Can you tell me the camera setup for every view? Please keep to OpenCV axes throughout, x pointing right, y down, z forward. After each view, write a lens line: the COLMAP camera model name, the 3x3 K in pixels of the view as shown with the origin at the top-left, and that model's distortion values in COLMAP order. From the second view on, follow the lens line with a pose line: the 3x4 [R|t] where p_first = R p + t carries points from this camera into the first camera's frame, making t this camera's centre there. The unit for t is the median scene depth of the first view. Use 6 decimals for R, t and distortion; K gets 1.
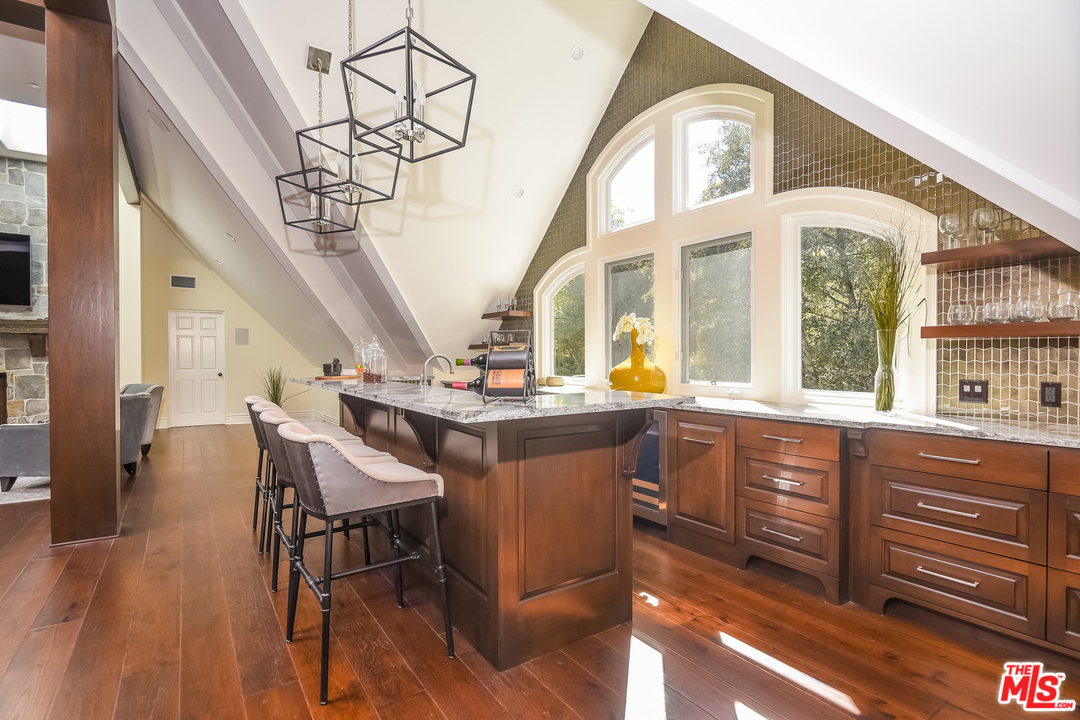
lens RADIAL K [[522.4, 0, 533.4], [0, 522.4, 364.9], [0, 0, 1]] dist [-0.012672, -0.001407]
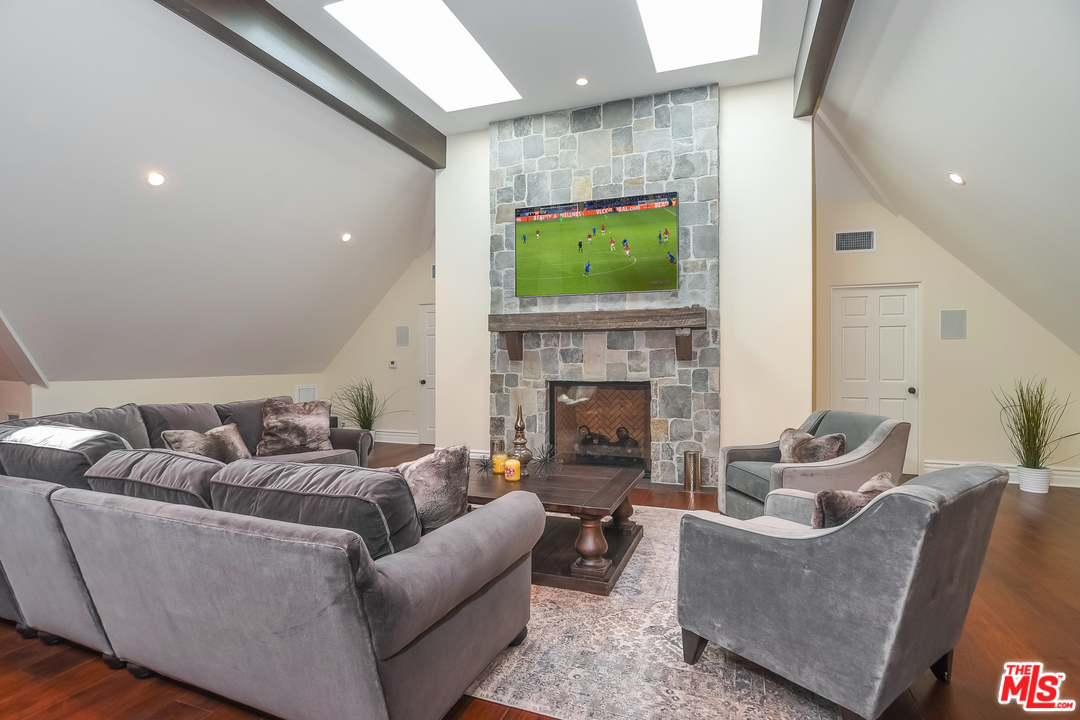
lens RADIAL K [[522.4, 0, 538.7], [0, 522.4, 361.0], [0, 0, 1]] dist [-0.012672, -0.001407]
pose [[0.583740, 0.003110, -0.811935, -0.495312], [-0.013785, 0.999886, -0.006081, -0.007367], [0.811824, 0.014742, 0.583716, 0.418332]]
